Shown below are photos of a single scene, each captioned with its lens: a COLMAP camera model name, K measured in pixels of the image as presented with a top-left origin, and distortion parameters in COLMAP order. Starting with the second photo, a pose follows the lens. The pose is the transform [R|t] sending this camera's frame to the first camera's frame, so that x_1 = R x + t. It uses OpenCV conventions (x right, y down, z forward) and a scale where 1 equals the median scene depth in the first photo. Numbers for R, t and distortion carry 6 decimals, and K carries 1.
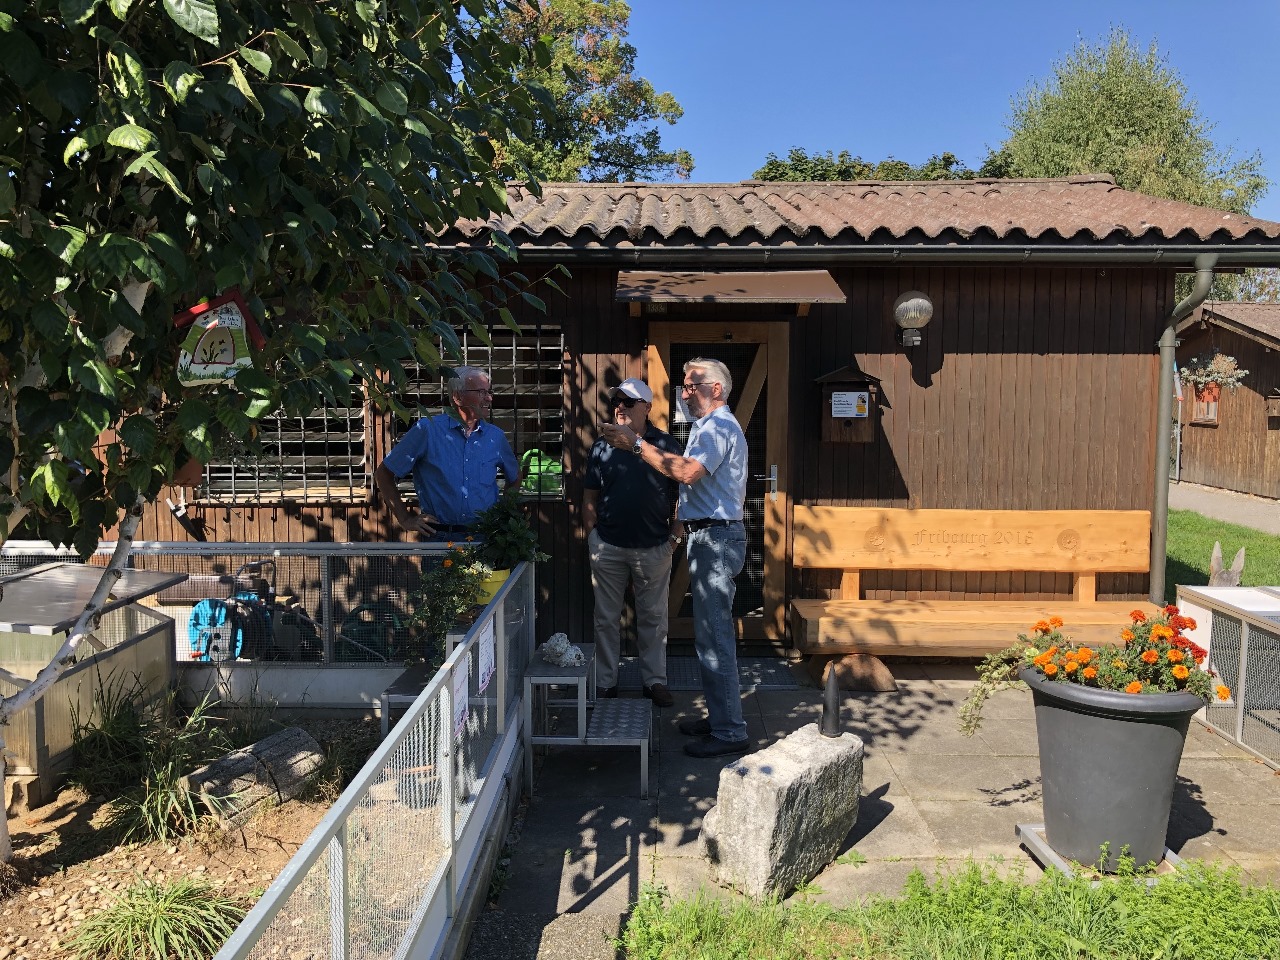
lens RADIAL K [[1035.8, 0, 635.1], [0, 1035.8, 453.8], [0, 0, 1]] dist [0.026135, -0.014836]
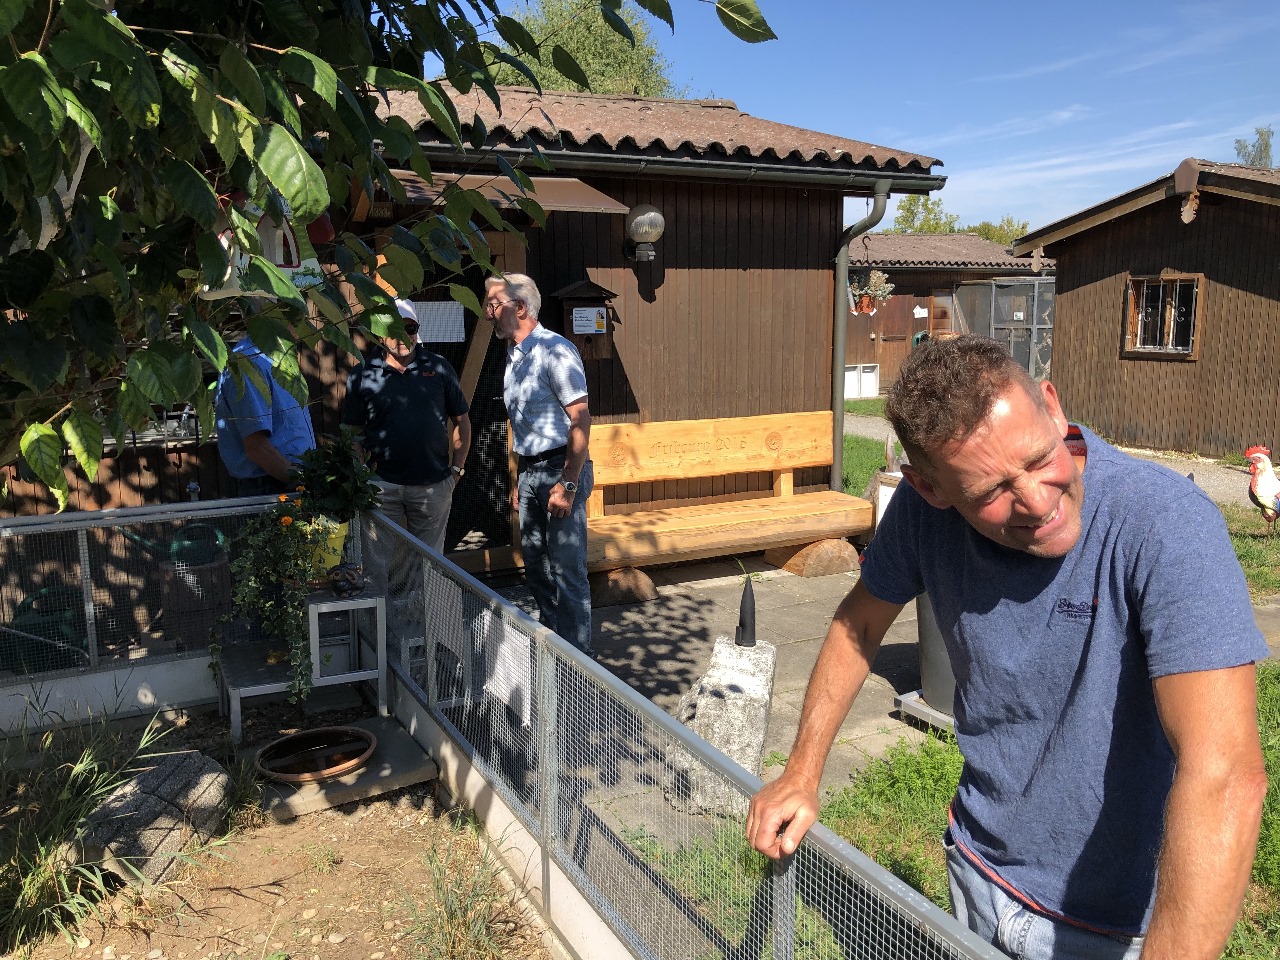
lens RADIAL K [[1035.8, 0, 632.2], [0, 1035.8, 473.1], [0, 0, 1]] dist [0.026135, -0.014836]
pose [[0.880622, -0.086543, 0.465849, -0.242229], [0.042015, 0.993568, 0.105156, -0.005559], [-0.471953, -0.073030, 0.878594, 0.113335]]
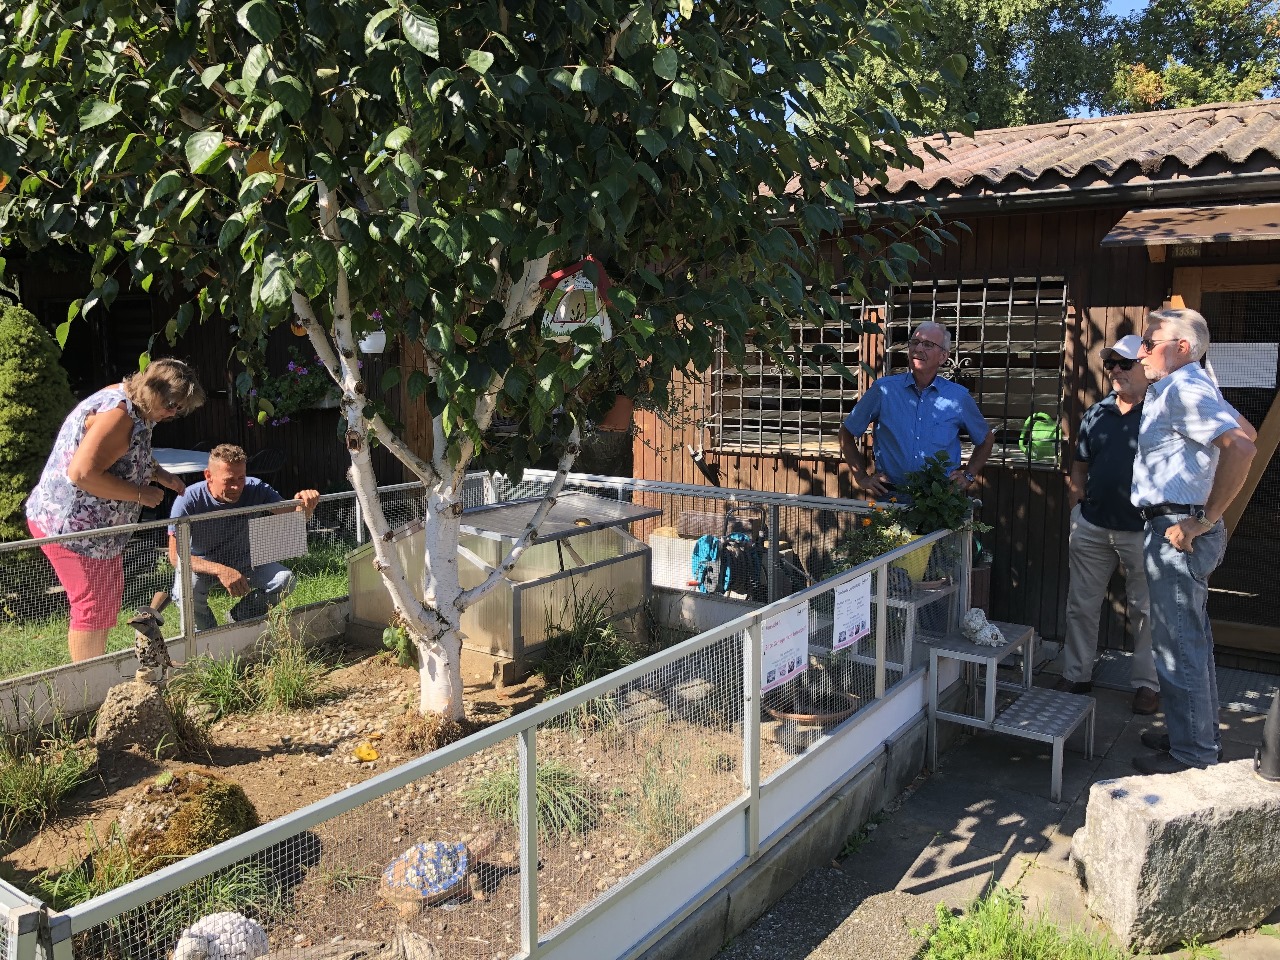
lens RADIAL K [[1035.8, 0, 656.6], [0, 1035.8, 447.9], [0, 0, 1]] dist [0.026135, -0.014836]
pose [[0.835927, 0.053479, -0.546229, 0.142823], [-0.036308, 0.998450, 0.042189, 0.000000], [0.547638, -0.015434, 0.836573, 0.044746]]
